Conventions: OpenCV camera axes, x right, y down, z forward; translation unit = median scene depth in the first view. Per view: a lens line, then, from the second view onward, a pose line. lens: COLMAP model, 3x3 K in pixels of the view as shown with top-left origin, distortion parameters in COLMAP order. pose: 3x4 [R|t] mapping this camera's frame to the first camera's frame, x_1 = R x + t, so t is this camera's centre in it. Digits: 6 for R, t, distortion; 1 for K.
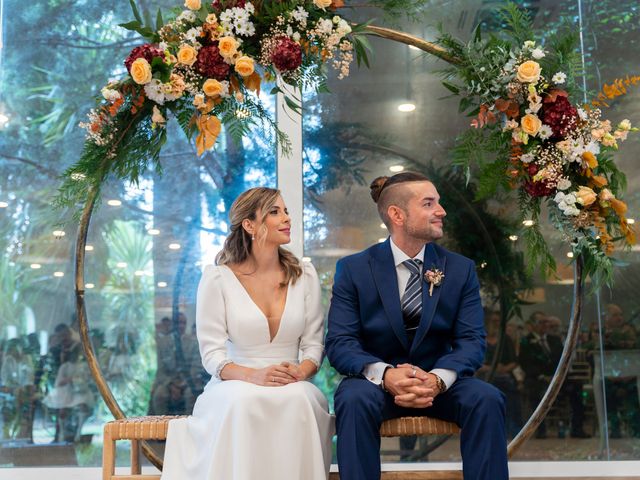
lens RADIAL K [[858.6, 0, 323.0], [0, 858.6, 239.3], [0, 0, 1]] dist [0.018812, 0.000000]
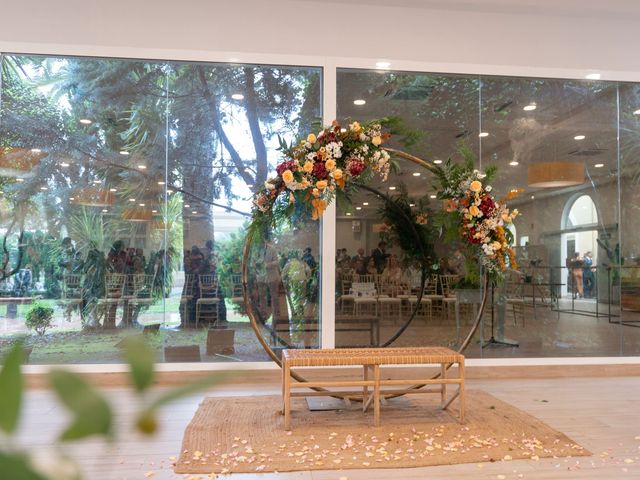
lens RADIAL K [[554.3, 0, 319.6], [0, 554.3, 242.3], [0, 0, 1]] dist [-0.003156, 0.000003]
pose [[0.989241, 0.028638, 0.143463, -0.313260], [-0.045222, 0.992484, 0.113710, -0.190591], [-0.139128, -0.118974, 0.983102, -0.269728]]
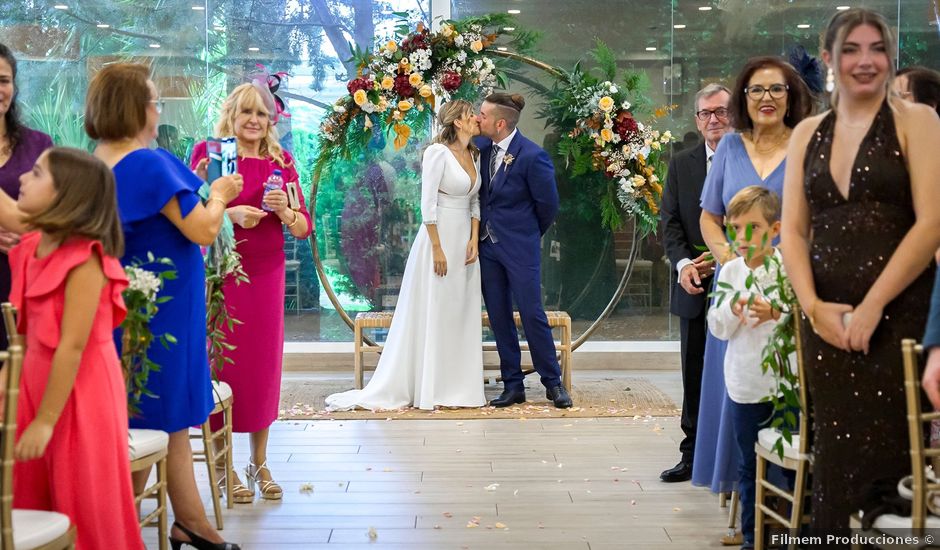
lens RADIAL K [[1771.1, 0, 469.8], [0, 1771.1, 275.6], [0, 0, 1]] dist [0.016035, 0.000000]
pose [[0.999148, 0.013866, 0.038873, -0.131874], [-0.021865, 0.976675, 0.213608, -0.564898], [-0.035004, -0.214276, 0.976146, -2.204281]]
